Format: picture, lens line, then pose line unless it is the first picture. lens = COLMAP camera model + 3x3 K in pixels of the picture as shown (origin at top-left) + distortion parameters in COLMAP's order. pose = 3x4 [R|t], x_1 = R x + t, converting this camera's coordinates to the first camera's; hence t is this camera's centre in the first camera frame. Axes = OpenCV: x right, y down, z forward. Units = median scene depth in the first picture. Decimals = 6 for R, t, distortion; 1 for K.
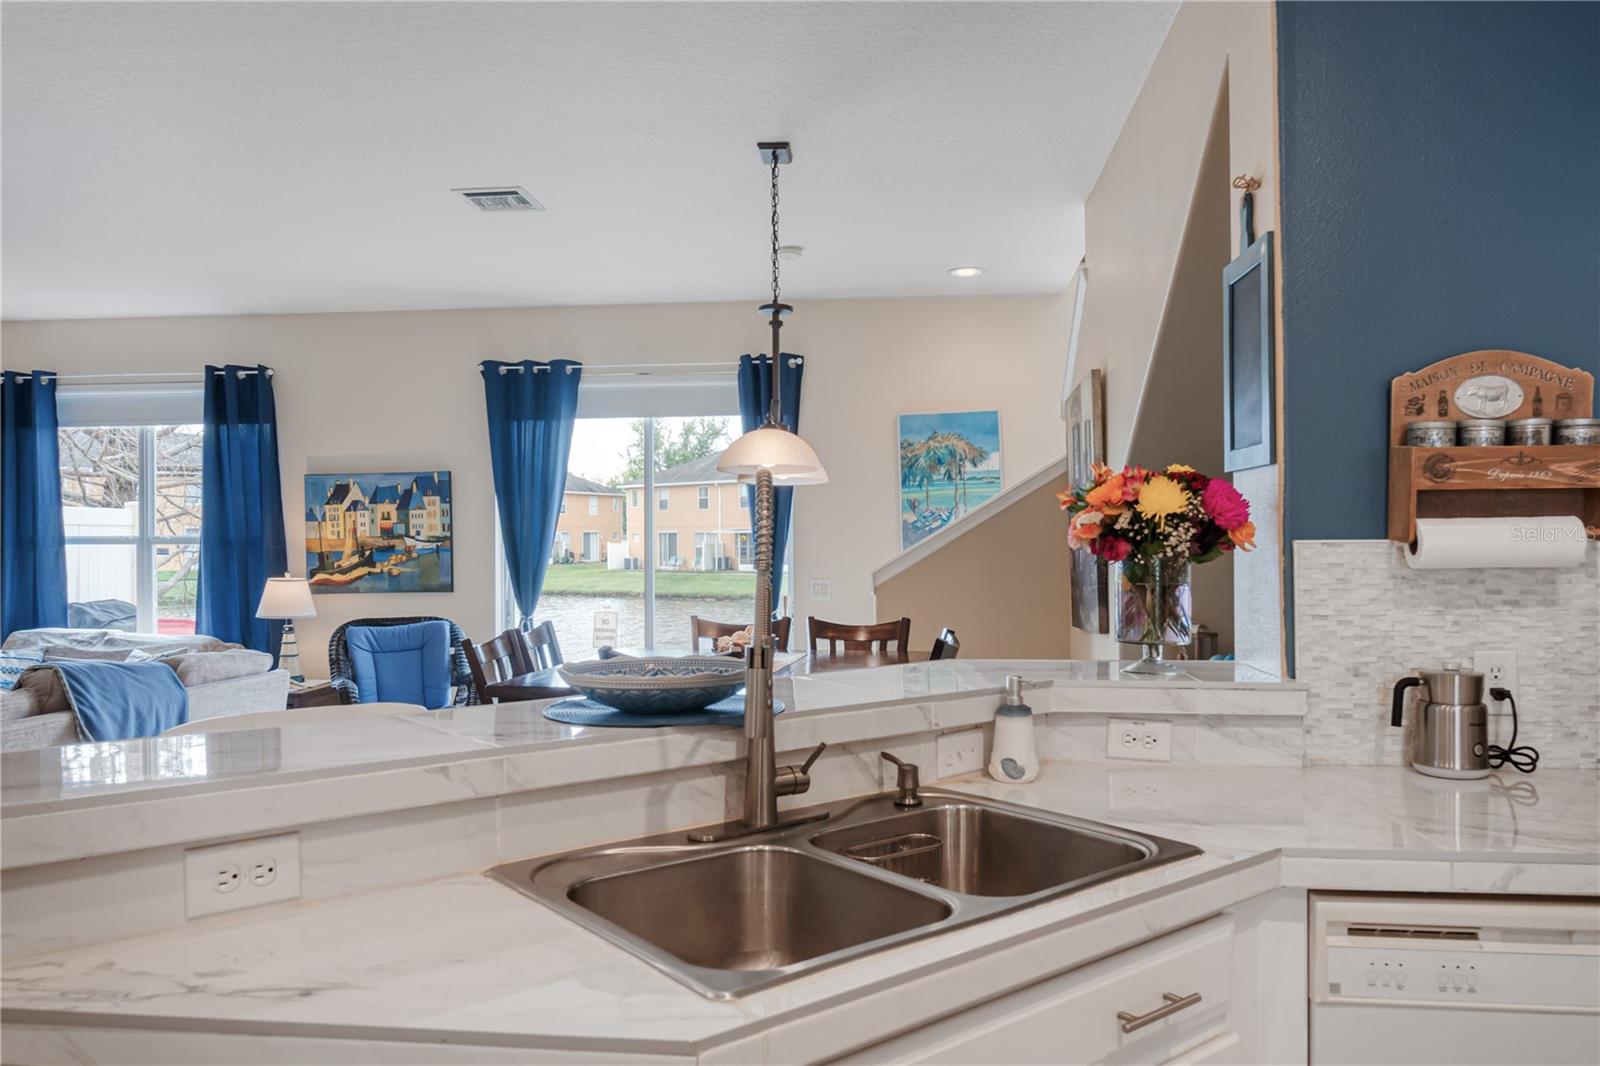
lens RADIAL K [[1104.5, 0, 800.0], [0, 1104.5, 533.0], [0, 0, 1]] dist [-0.001186, -0.004115]
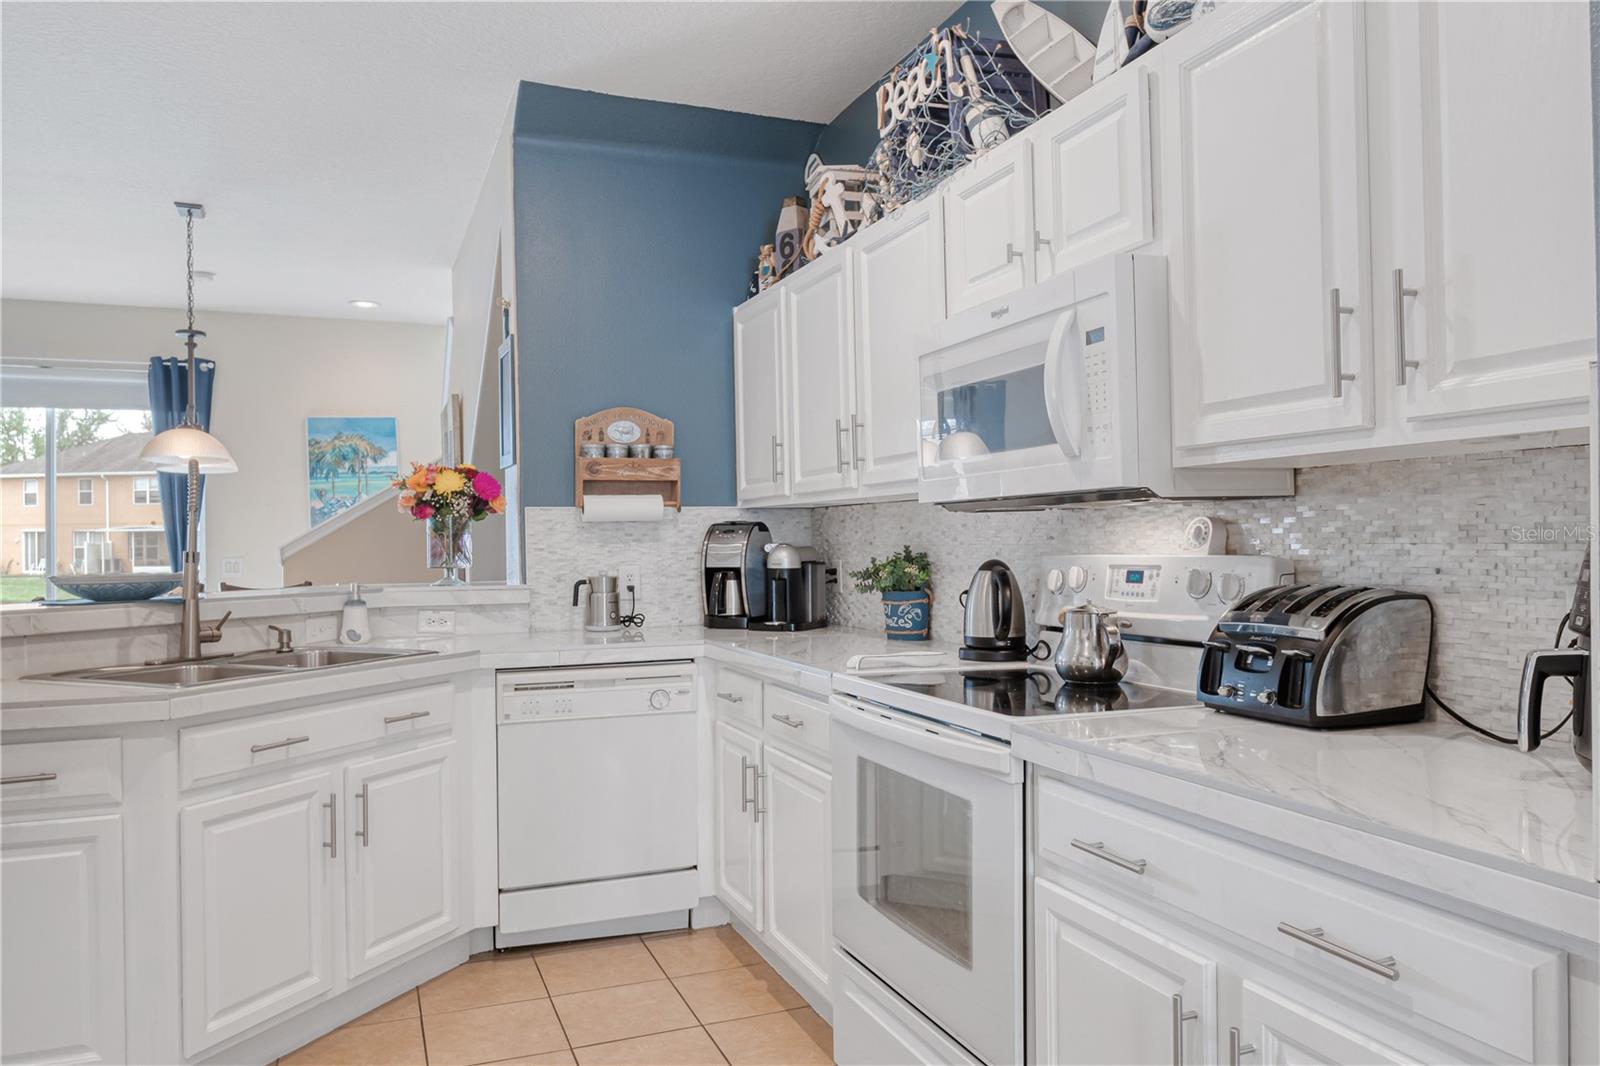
lens RADIAL K [[1104.5, 0, 800.0], [0, 1104.5, 533.0], [0, 0, 1]] dist [-0.001186, -0.004115]
pose [[0.881812, -0.003009, 0.471592, -0.006169], [0.003138, 0.999995, 0.000512, 0.049552], [-0.471591, 0.001028, 0.881817, -0.801828]]
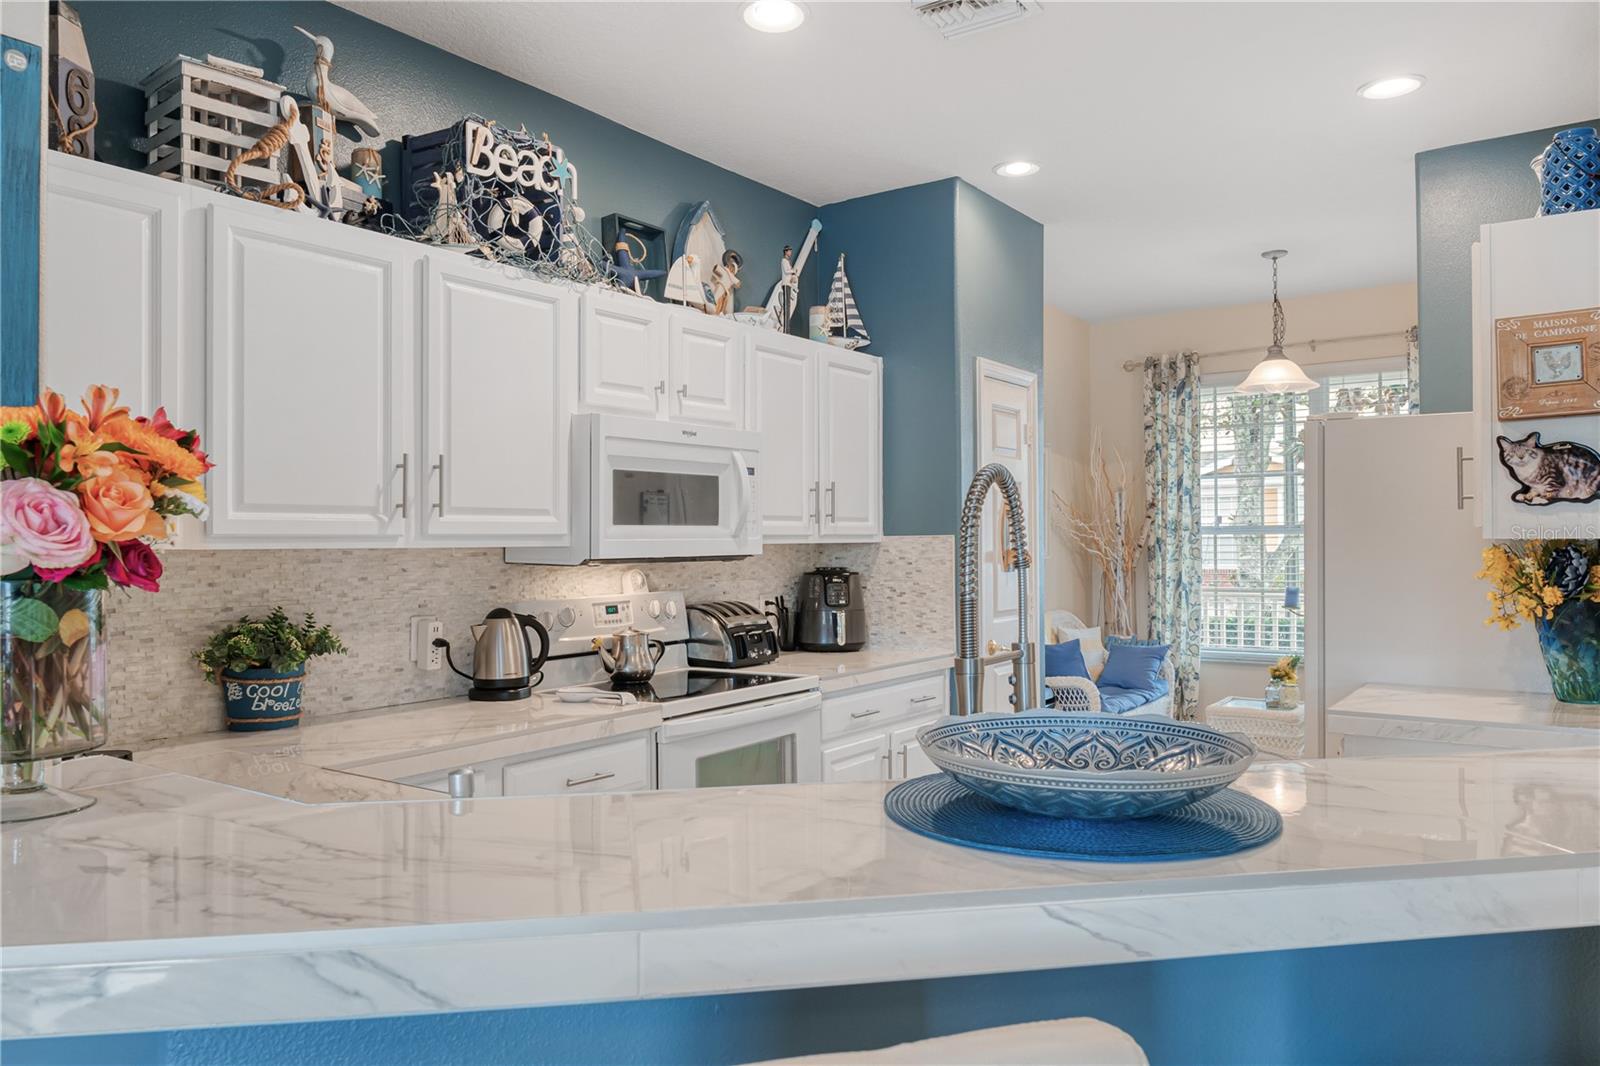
lens RADIAL K [[1114.3, 0, 804.3], [0, 1114.3, 540.2], [0, 0, 1]] dist [-0.008828, -0.004729]
pose [[-0.874841, 0.011523, 0.484273, -0.253759], [0.006261, 0.999903, -0.012481, 0.012946], [-0.484370, -0.007887, -0.874828, 1.364366]]
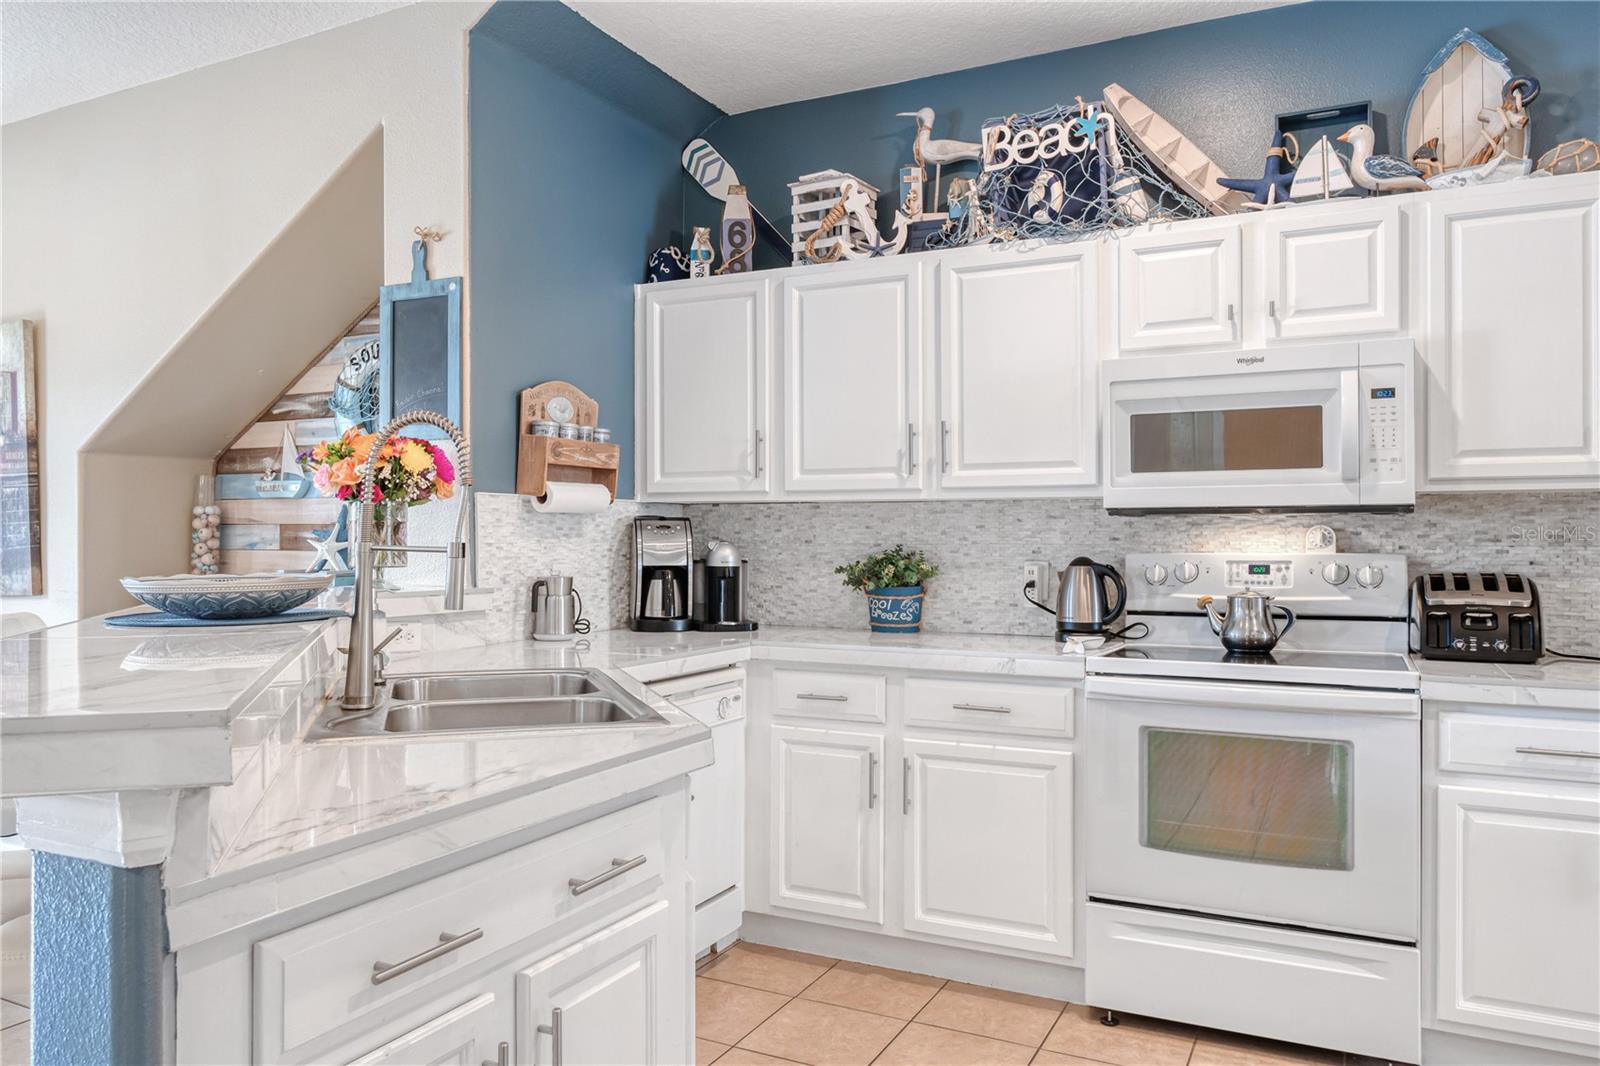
lens RADIAL K [[1104.5, 0, 800.0], [0, 1104.5, 533.0], [0, 0, 1]] dist [-0.001186, -0.004115]
pose [[0.345337, 0.009172, 0.938434, -0.780399], [-0.013529, 0.999897, -0.004794, 0.062050], [-0.938381, -0.011040, 0.345426, 0.093130]]
